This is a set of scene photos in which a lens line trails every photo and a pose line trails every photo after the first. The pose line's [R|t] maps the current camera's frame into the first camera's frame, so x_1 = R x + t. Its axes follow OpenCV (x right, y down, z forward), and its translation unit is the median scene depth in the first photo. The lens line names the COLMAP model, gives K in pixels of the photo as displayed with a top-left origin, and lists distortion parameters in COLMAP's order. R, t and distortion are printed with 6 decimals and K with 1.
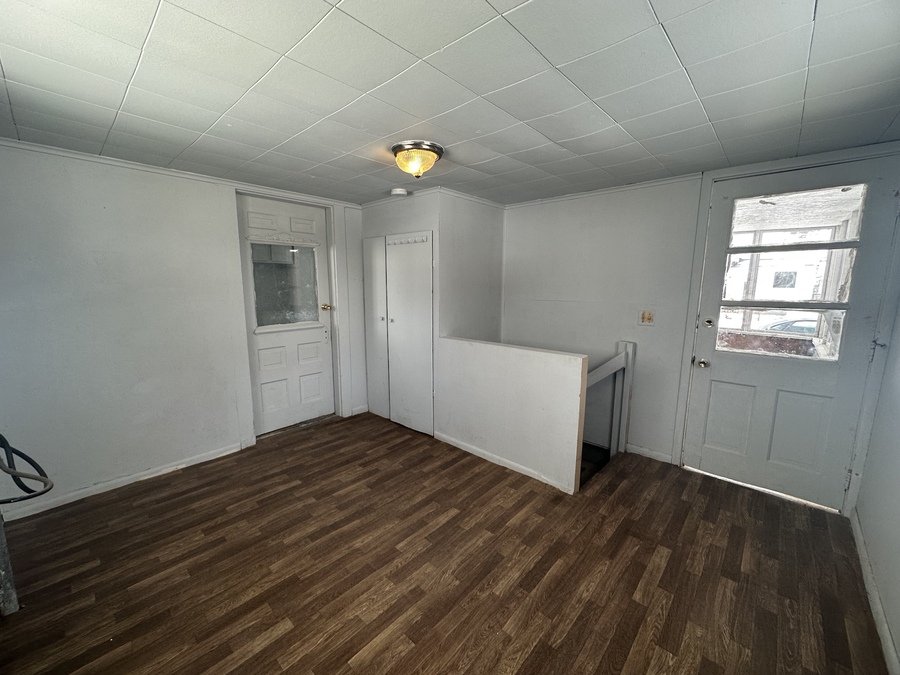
lens RADIAL K [[363.4, 0, 452.8], [0, 363.4, 320.6], [0, 0, 1]] dist [0.000395, 0.000091]
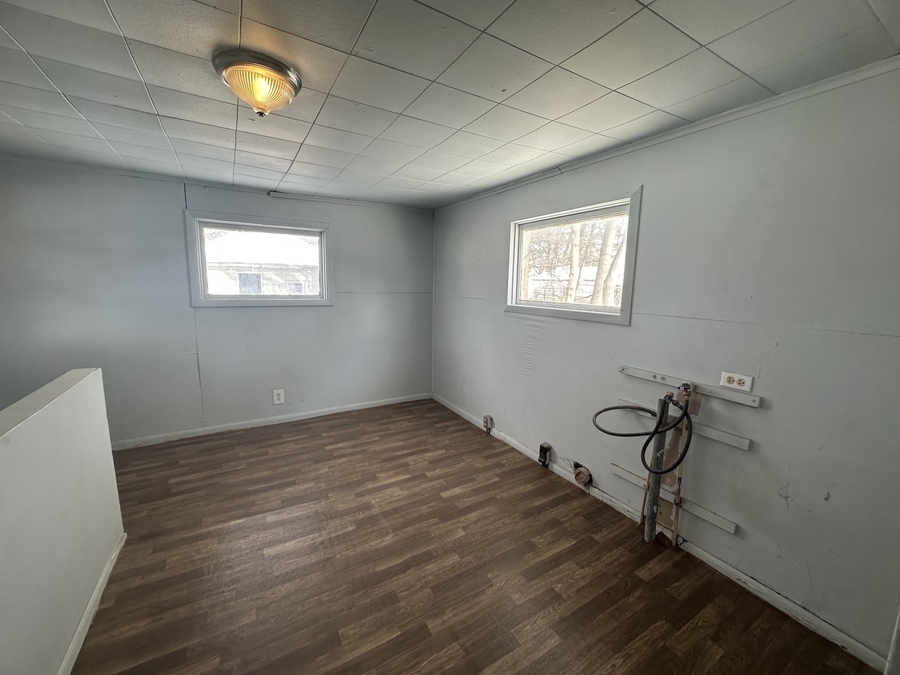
lens RADIAL K [[363.4, 0, 447.6], [0, 363.4, 336.7], [0, 0, 1]] dist [0.000395, 0.000091]
pose [[-0.955054, -0.067533, 0.288638, -0.729168], [0.006424, 0.968760, 0.247918, -0.186188], [-0.296364, 0.238629, -0.924784, 1.892504]]
